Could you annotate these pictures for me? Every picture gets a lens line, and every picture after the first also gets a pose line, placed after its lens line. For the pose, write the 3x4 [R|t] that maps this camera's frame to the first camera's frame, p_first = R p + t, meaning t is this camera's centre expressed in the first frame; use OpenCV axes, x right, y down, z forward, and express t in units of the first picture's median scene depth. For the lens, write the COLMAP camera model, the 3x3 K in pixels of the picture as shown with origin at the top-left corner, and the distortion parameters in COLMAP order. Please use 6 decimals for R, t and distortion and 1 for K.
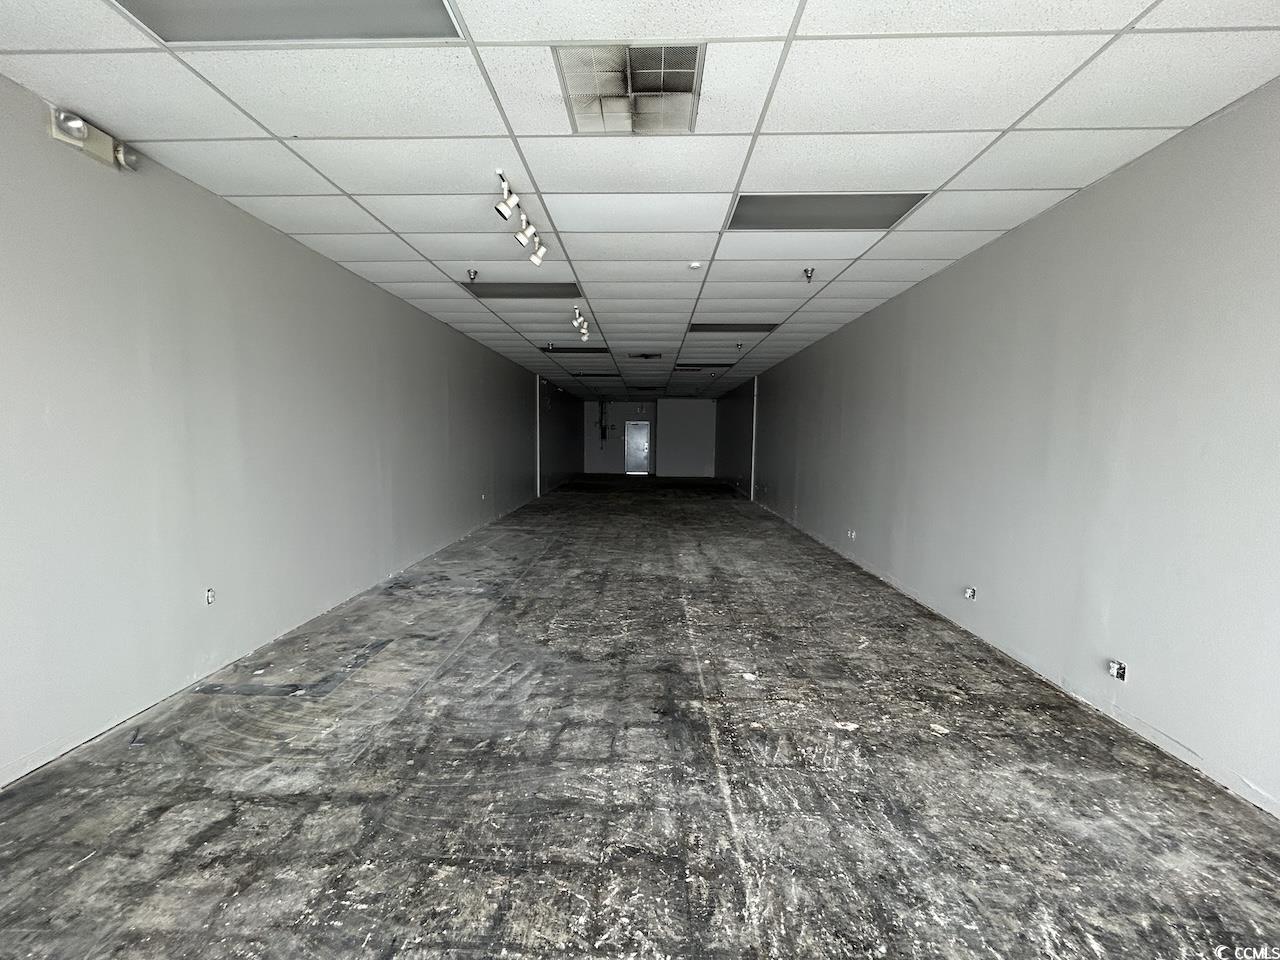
lens RADIAL K [[506.8, 0, 633.5], [0, 506.8, 487.9], [0, 0, 1]] dist [-0.000287, 0.001080]
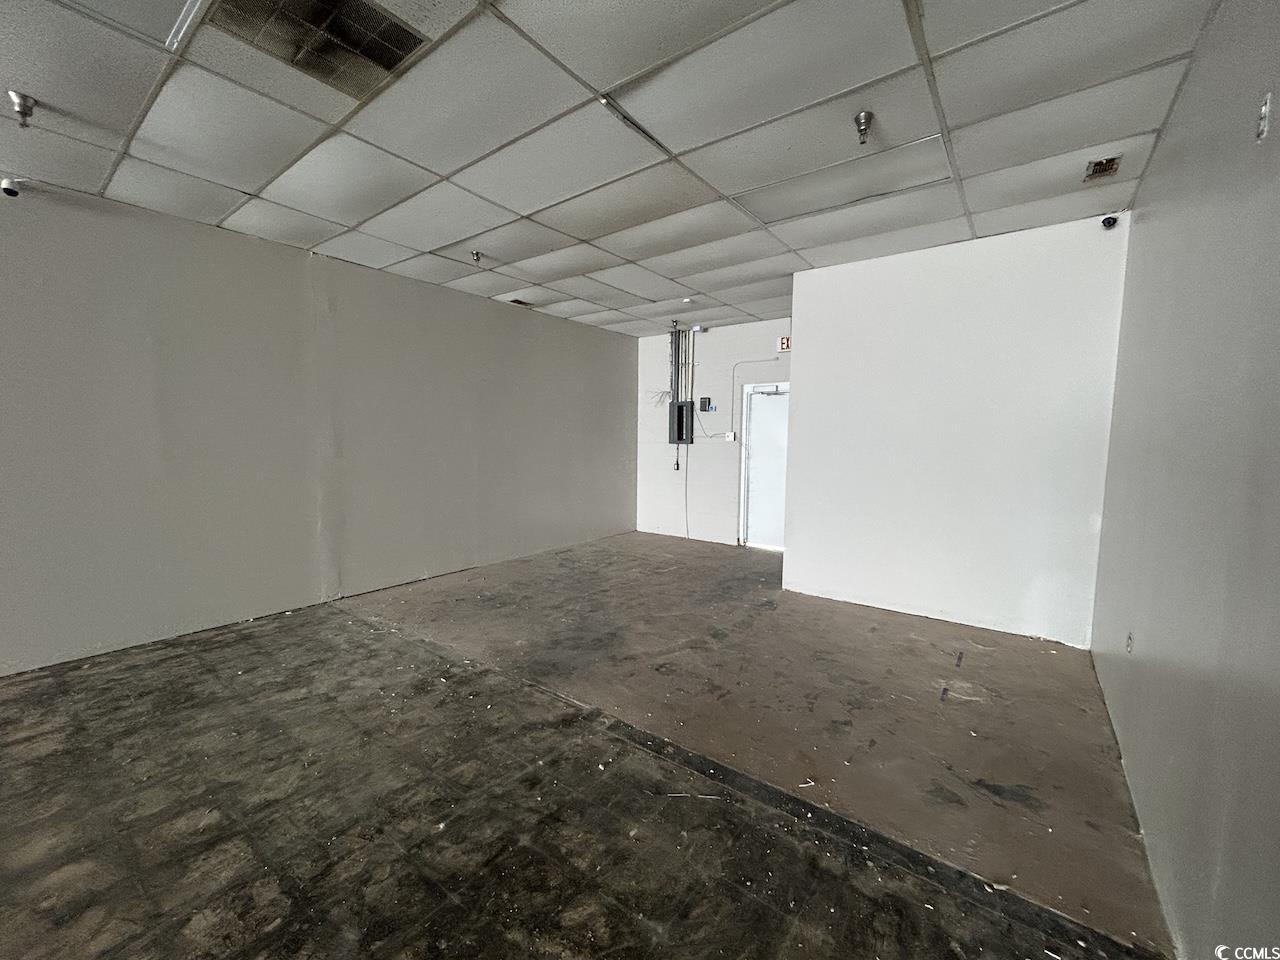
lens RADIAL K [[506.8, 0, 631.1], [0, 506.8, 469.3], [0, 0, 1]] dist [-0.000287, 0.001080]
pose [[0.812855, 0.030455, -0.581669, 0.870355], [-0.058087, 0.997892, -0.028926, -0.513952], [0.579562, 0.057299, 0.812911, 5.514250]]
